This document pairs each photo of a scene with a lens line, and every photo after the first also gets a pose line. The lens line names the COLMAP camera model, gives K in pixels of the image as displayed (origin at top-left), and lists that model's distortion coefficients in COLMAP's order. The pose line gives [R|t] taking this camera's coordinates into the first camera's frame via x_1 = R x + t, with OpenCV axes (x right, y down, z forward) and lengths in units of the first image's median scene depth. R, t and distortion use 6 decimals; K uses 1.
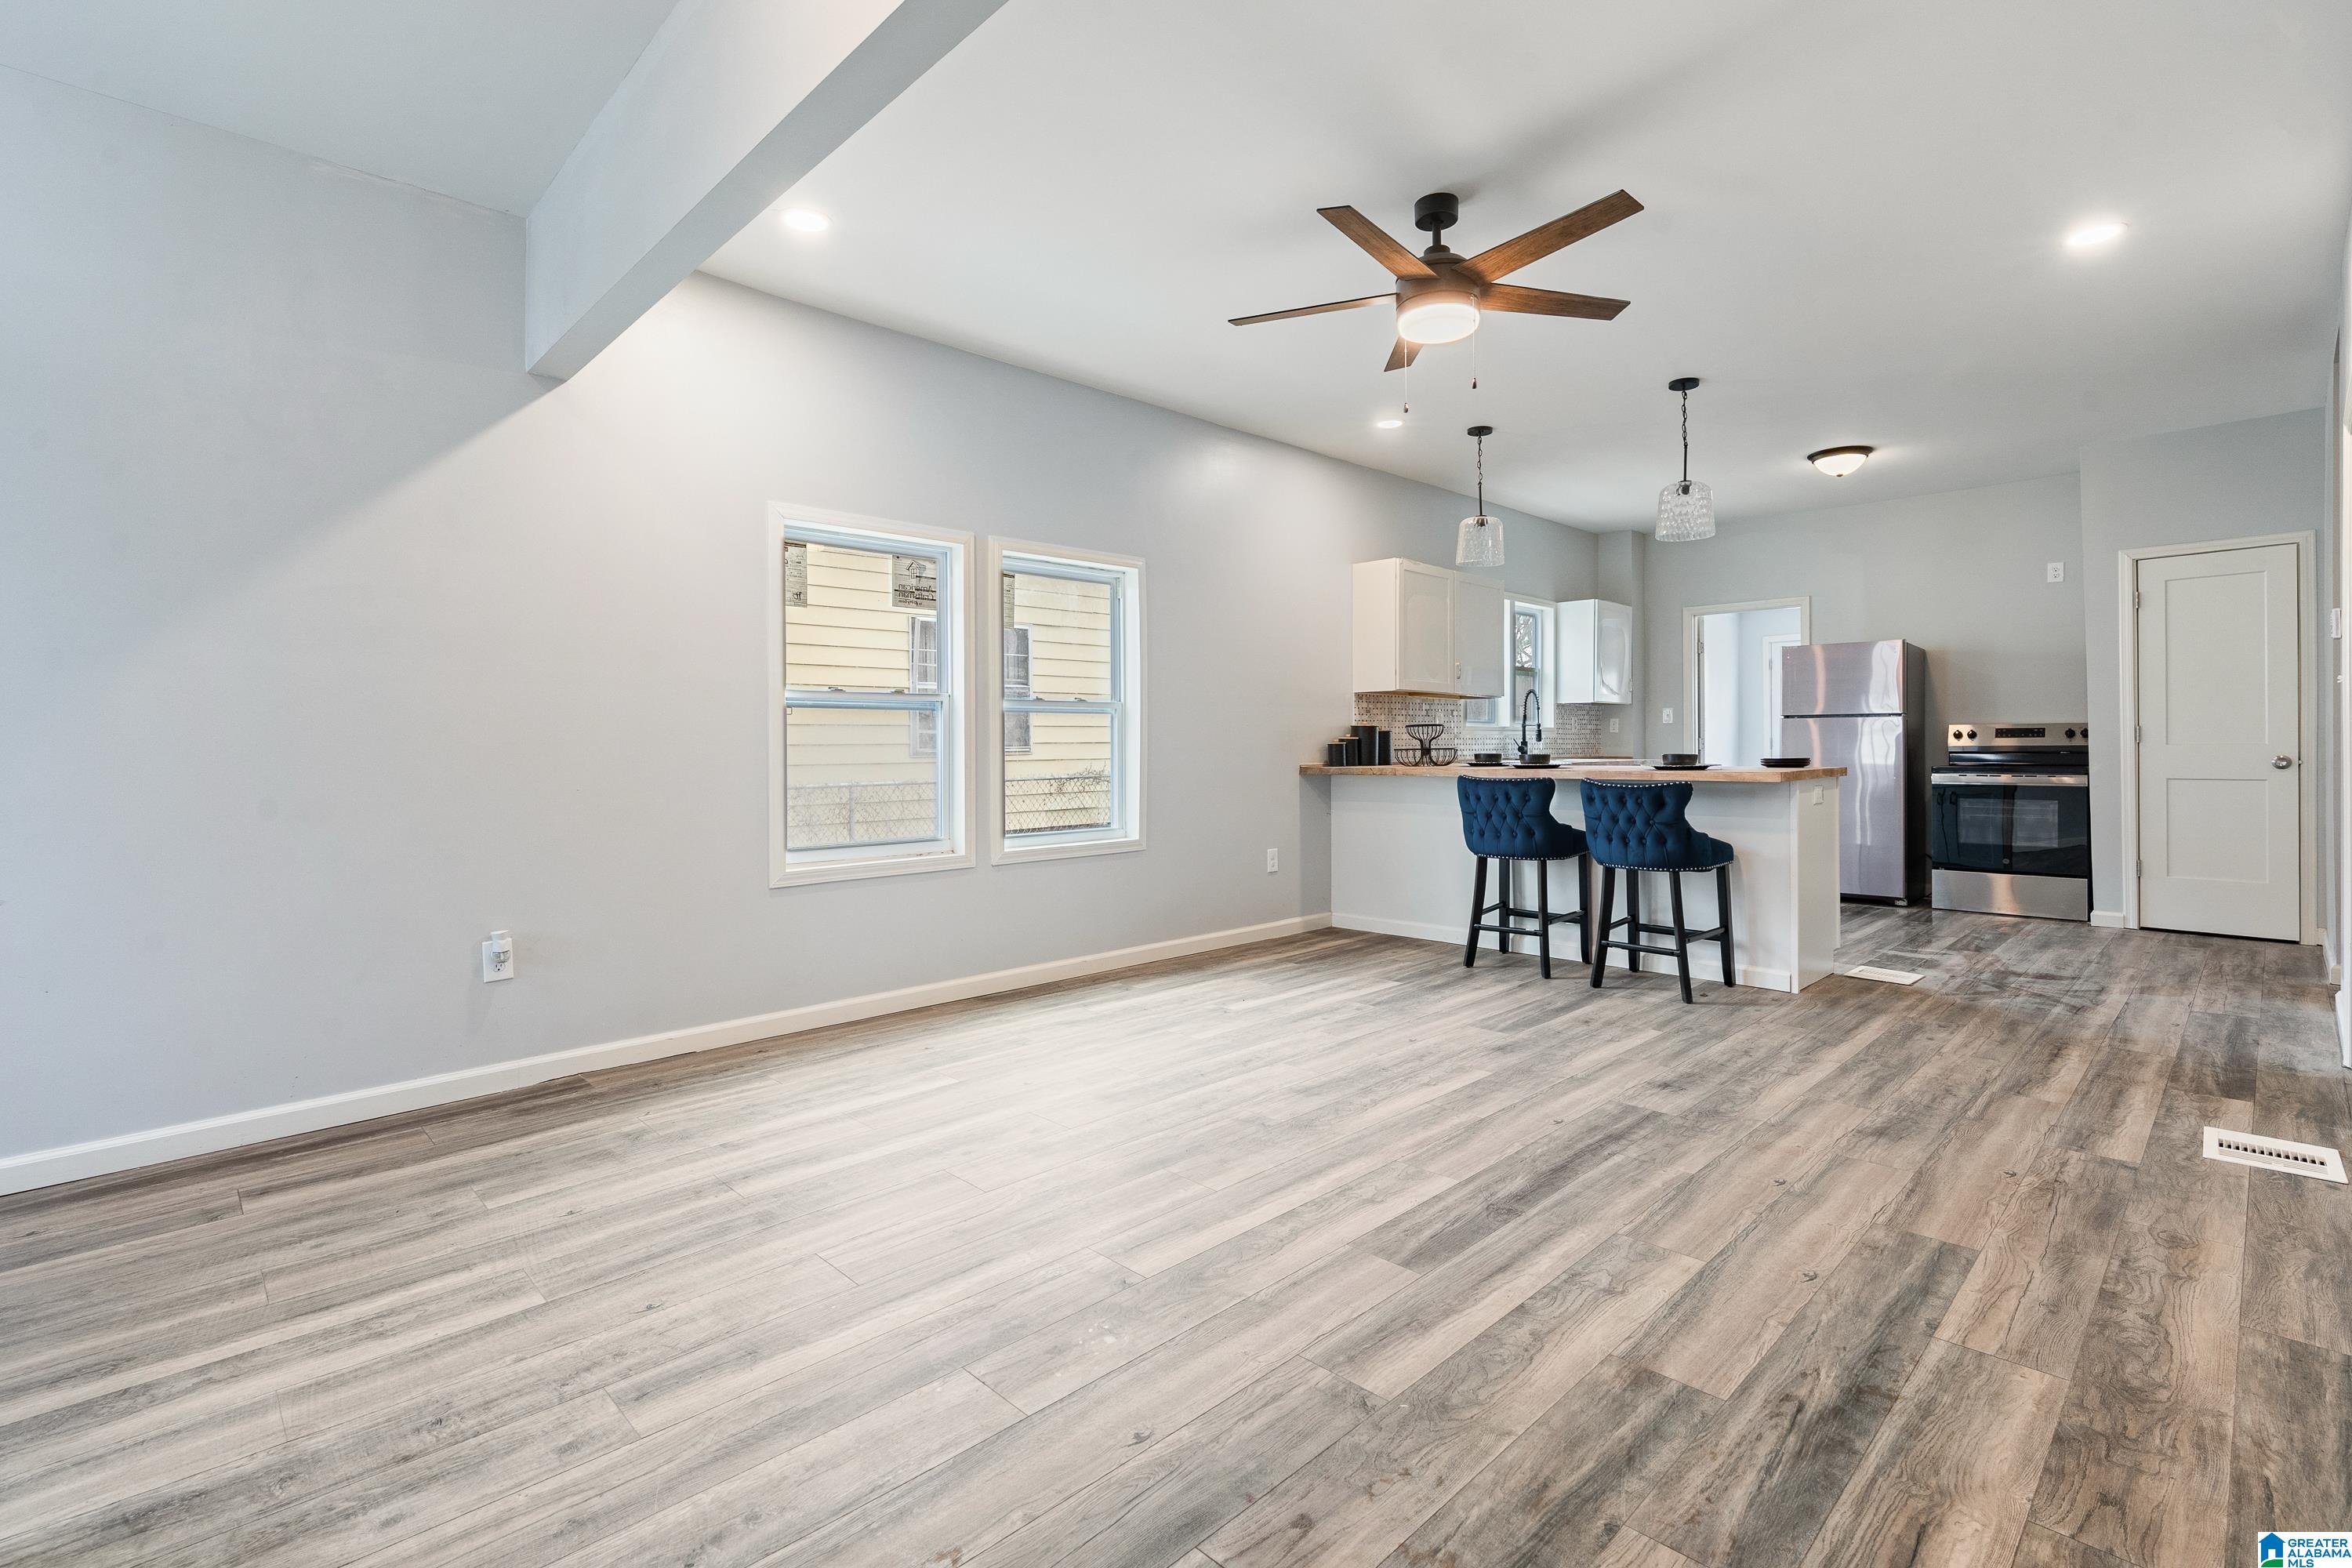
lens RADIAL K [[1059.4, 0, 1204.7], [0, 1059.4, 749.5], [0, 0, 1]] dist [-0.002876, 0.001107]
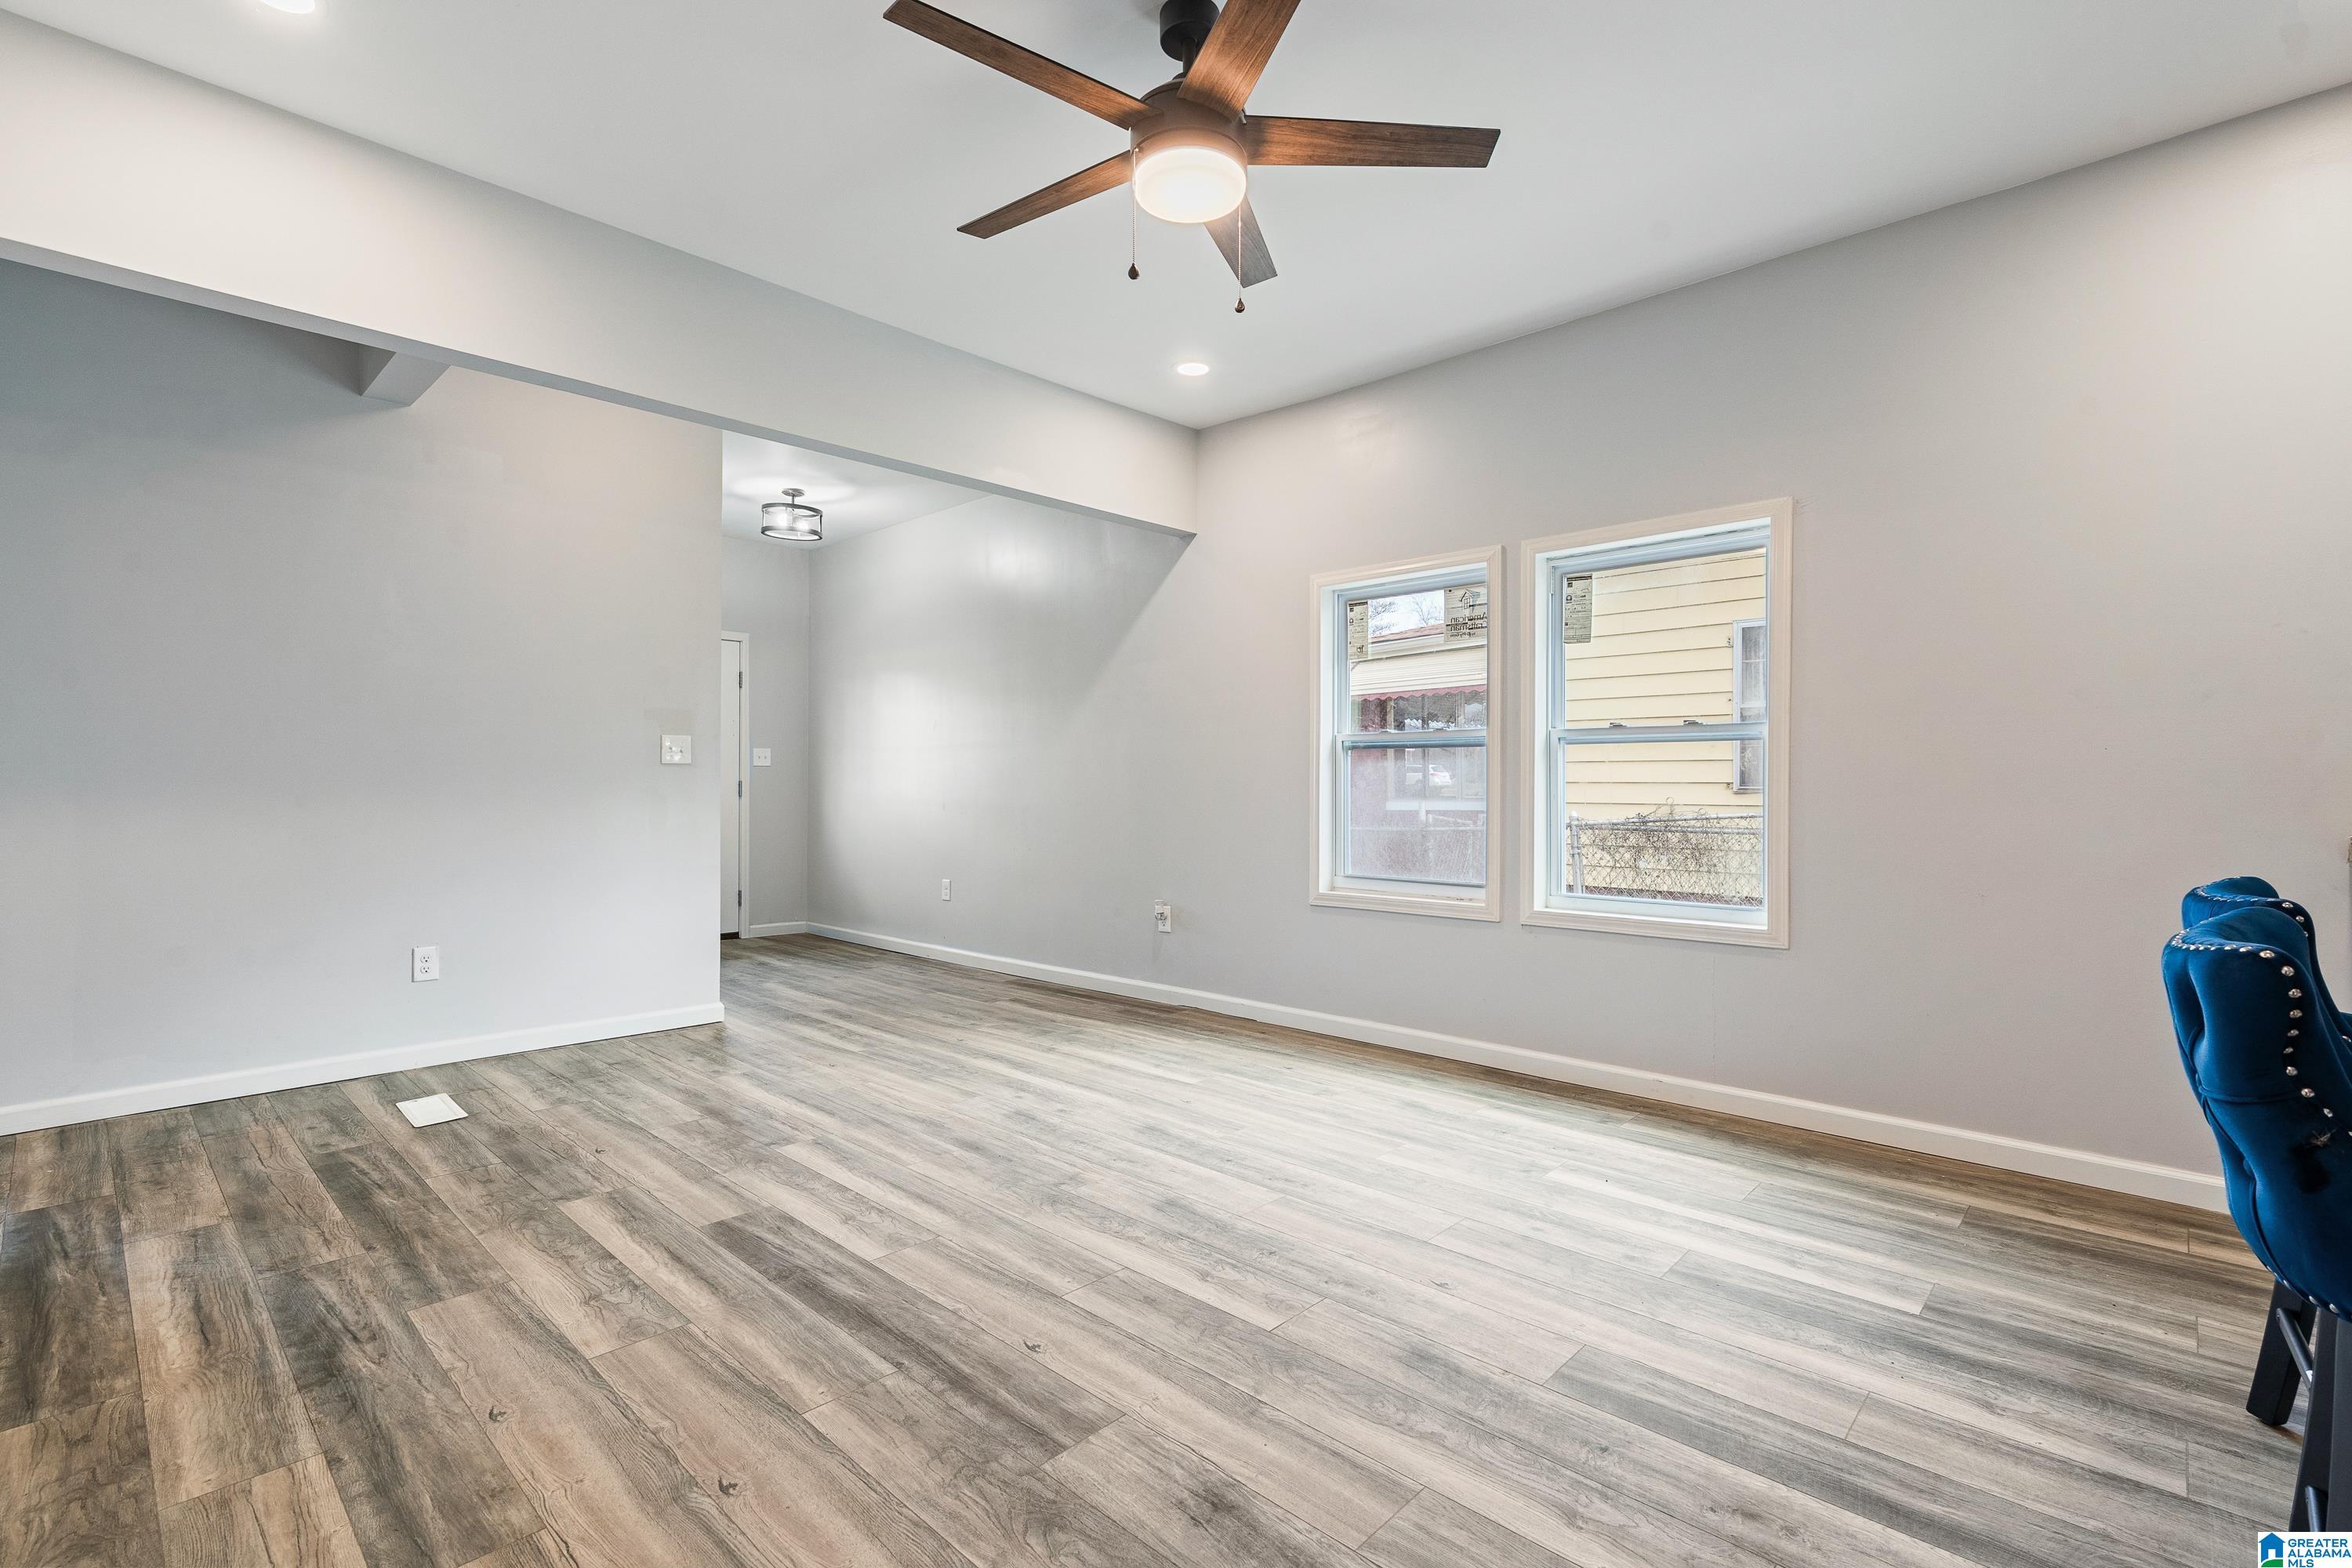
lens RADIAL K [[1059.4, 0, 1158.7], [0, 1059.4, 773.1], [0, 0, 1]] dist [-0.002876, 0.001107]
pose [[0.024543, -0.004815, -0.999687, 0.953914], [-0.005826, 0.999971, -0.004960, -0.010406], [0.999682, 0.005946, 0.024515, 1.001197]]
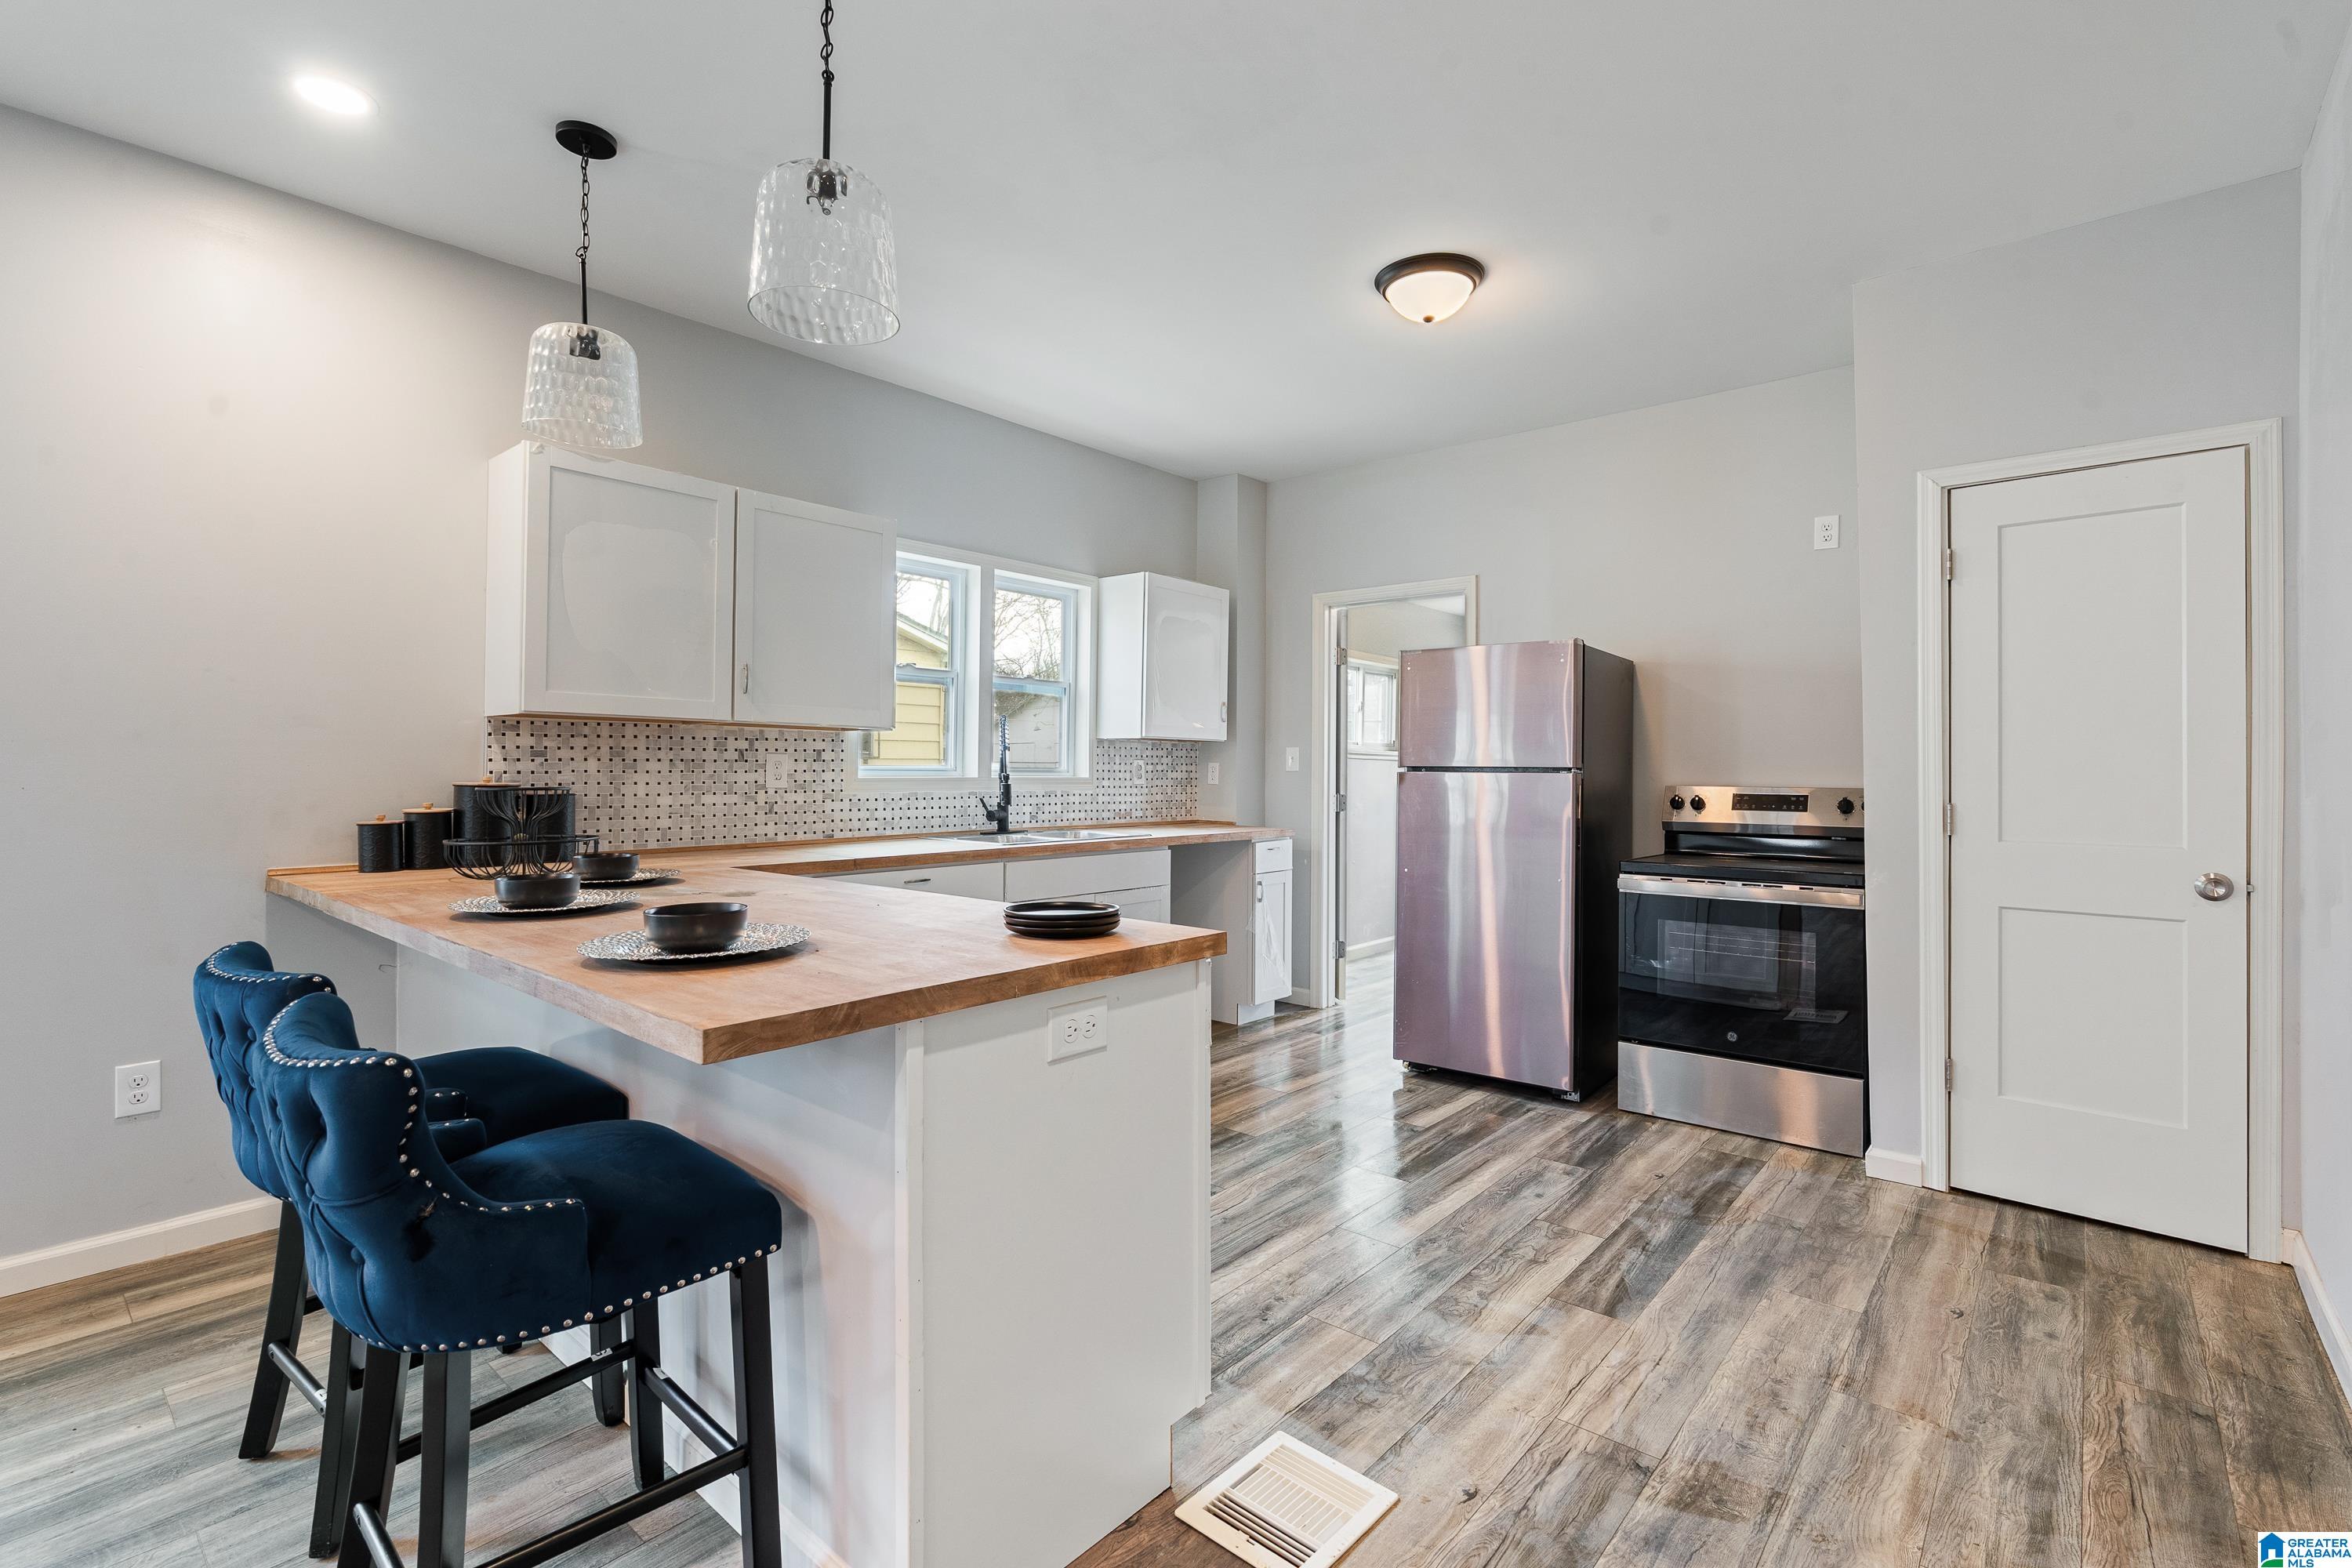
lens RADIAL K [[1059.4, 0, 1207.6], [0, 1059.4, 762.4], [0, 0, 1]] dist [-0.002876, 0.001107]
pose [[0.995572, 0.012032, 0.093226, 0.877866], [-0.011182, 0.999891, -0.009631, -0.062332], [-0.093331, 0.008546, 0.995598, 0.960888]]
